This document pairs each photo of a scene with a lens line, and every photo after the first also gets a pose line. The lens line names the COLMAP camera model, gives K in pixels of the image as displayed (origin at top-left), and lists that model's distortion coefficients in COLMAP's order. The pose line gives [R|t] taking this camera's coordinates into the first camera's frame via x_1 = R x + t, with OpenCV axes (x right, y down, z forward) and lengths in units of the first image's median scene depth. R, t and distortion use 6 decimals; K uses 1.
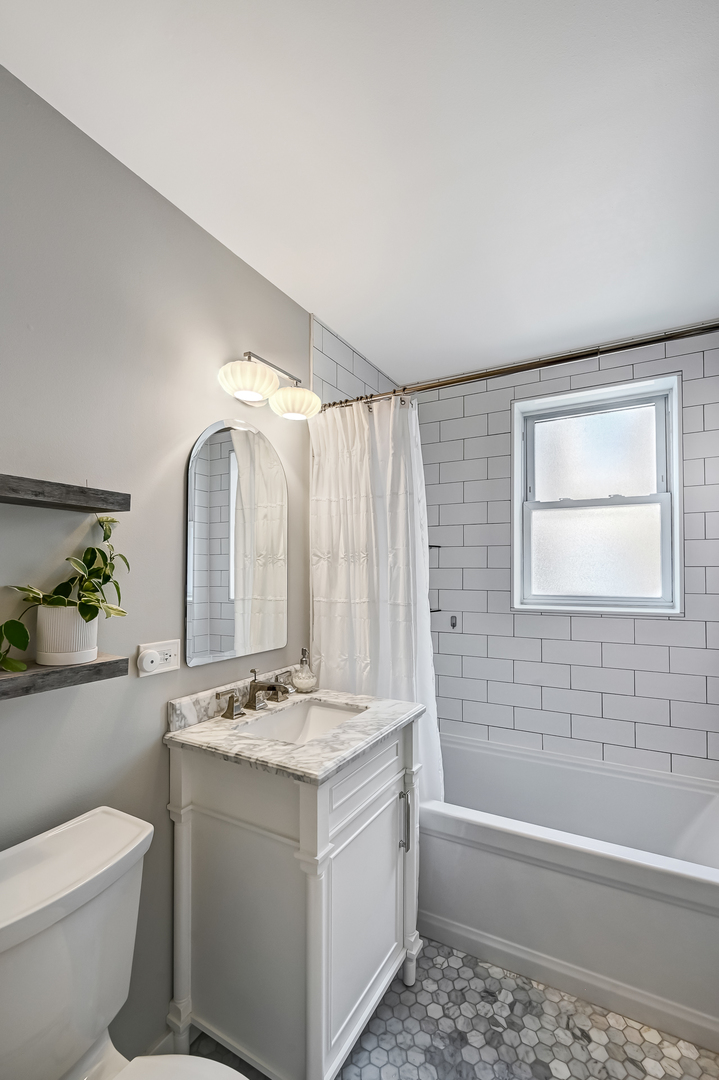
lens RADIAL K [[484.9, 0, 359.9], [0, 484.9, 564.5], [0, 0, 1]] dist [0.000794, 0.000108]
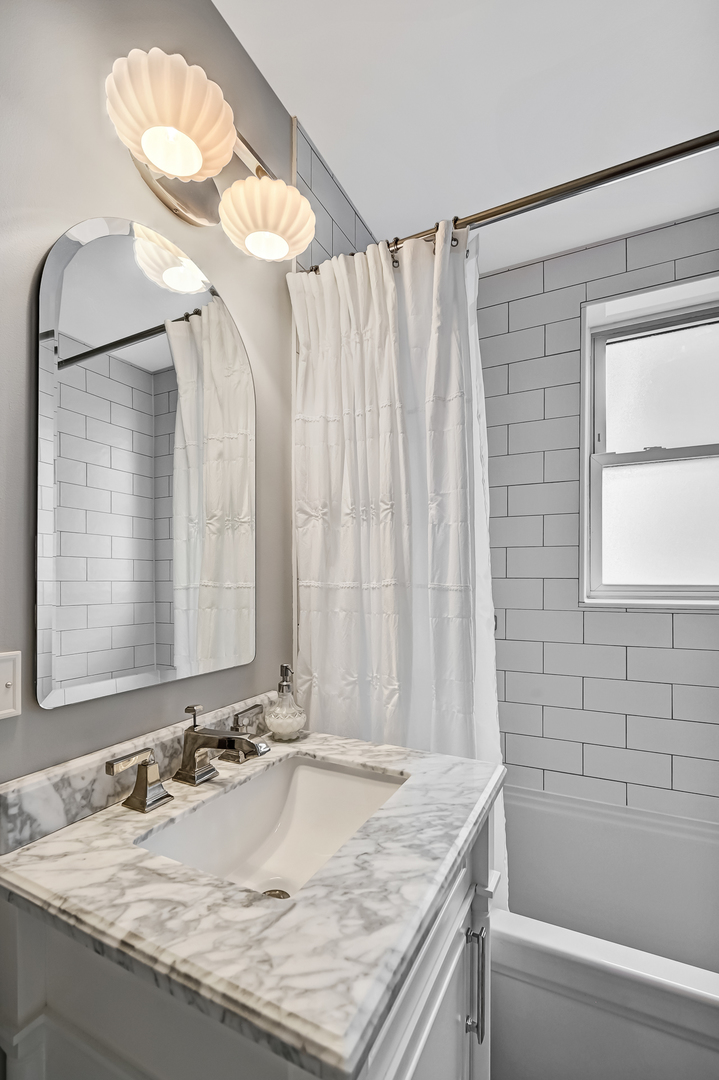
lens RADIAL K [[517.4, 0, 357.1], [0, 517.4, 578.8], [0, 0, 1]] dist [0.000497, 0.000615]
pose [[0.999152, -0.000600, 0.041171, -0.055120], [-0.000176, 0.999823, 0.018835, 0.059374], [-0.041175, -0.018826, 0.998975, 0.387246]]
